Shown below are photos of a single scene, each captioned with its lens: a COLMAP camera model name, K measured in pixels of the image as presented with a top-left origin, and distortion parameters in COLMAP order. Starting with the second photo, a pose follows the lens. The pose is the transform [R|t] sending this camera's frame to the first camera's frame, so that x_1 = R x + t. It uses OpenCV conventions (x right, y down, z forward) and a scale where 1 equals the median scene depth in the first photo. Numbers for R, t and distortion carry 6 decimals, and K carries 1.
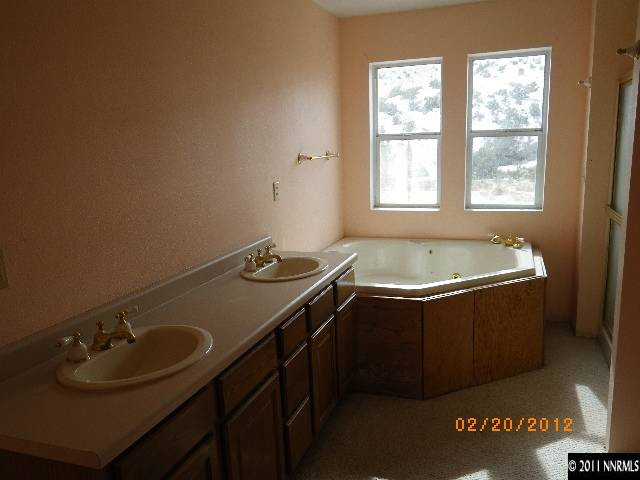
lens RADIAL K [[526.4, 0, 315.1], [0, 526.4, 240.9], [0, 0, 1]] dist [0.009571, 0.000540]
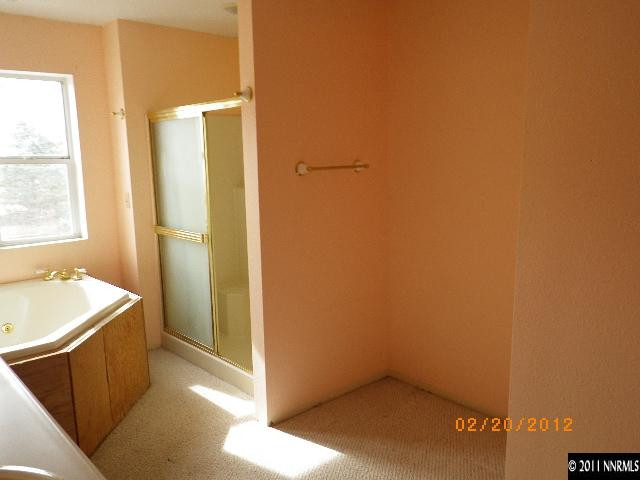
lens RADIAL K [[526.4, 0, 315.7], [0, 526.4, 241.8], [0, 0, 1]] dist [0.009571, 0.000540]
pose [[0.468274, -0.108422, 0.876906, -0.290580], [0.156621, 0.986913, 0.038386, -0.028391], [-0.869592, 0.119366, 0.479126, 0.191423]]
